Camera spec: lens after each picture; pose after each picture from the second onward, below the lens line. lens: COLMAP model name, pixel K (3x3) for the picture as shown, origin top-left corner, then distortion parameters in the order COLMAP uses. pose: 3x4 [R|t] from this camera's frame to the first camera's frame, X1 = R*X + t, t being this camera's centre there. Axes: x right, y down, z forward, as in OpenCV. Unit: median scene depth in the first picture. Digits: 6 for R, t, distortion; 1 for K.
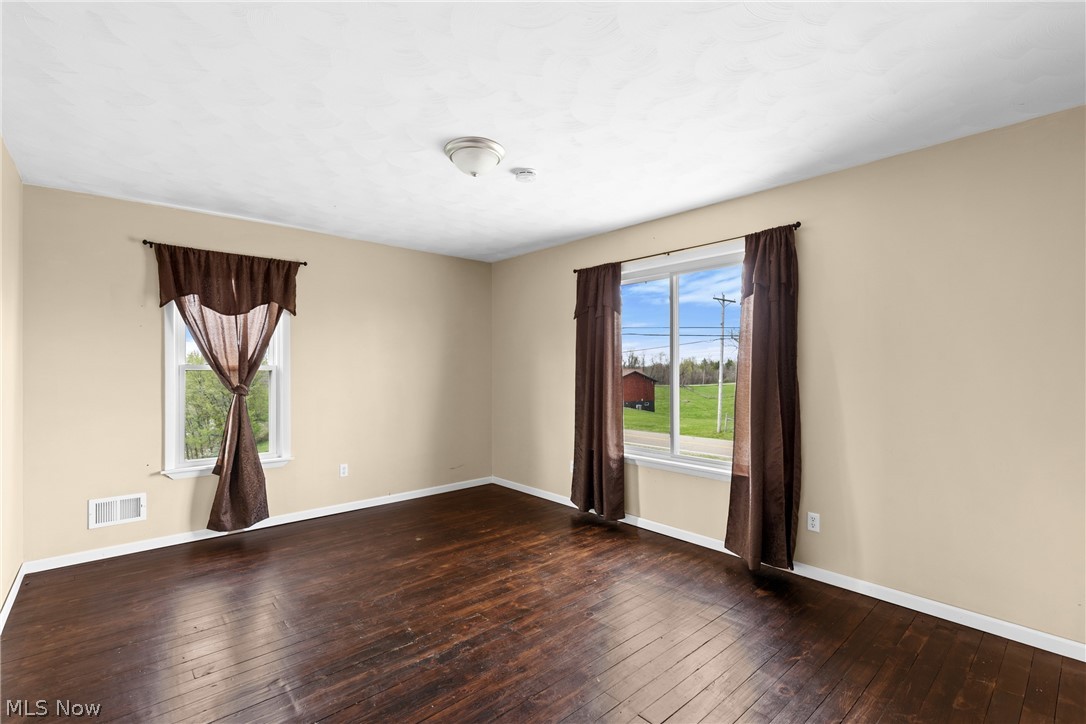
lens RADIAL K [[493.3, 0, 537.4], [0, 493.3, 364.1], [0, 0, 1]] dist [0.001486, 0.000562]
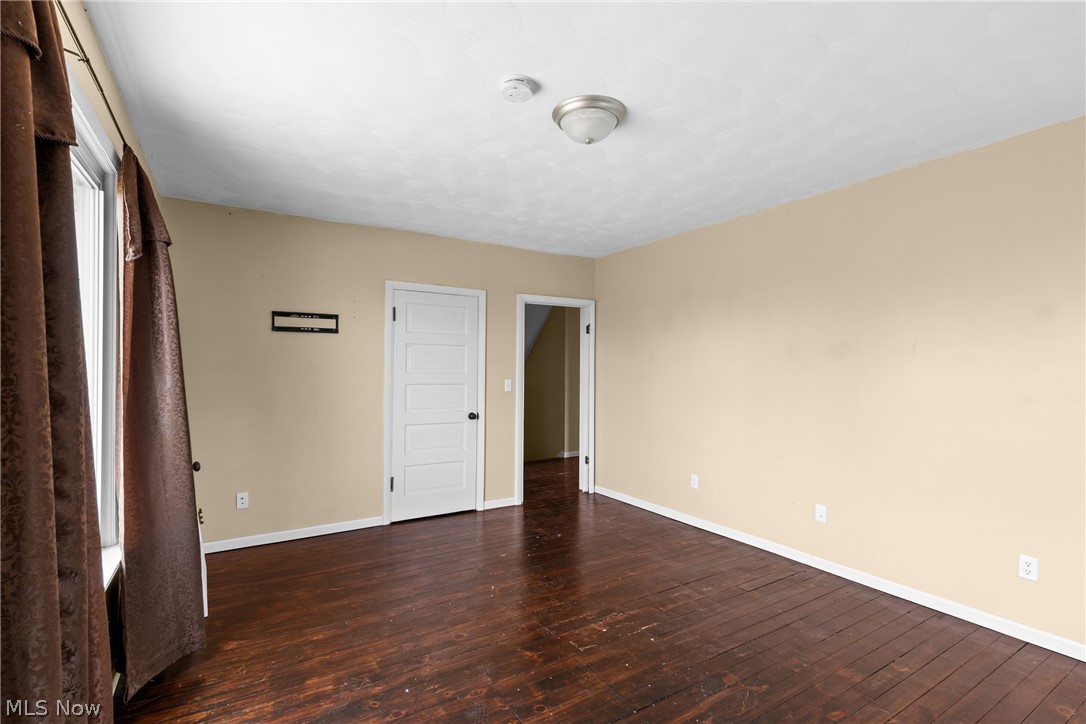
lens RADIAL K [[493.3, 0, 539.7], [0, 493.3, 366.4], [0, 0, 1]] dist [0.001486, 0.000562]
pose [[-0.986461, -0.008262, 0.163785, -0.194140], [-0.009338, 0.999940, -0.005805, 0.013106], [-0.163727, -0.007256, -0.986479, 1.974306]]
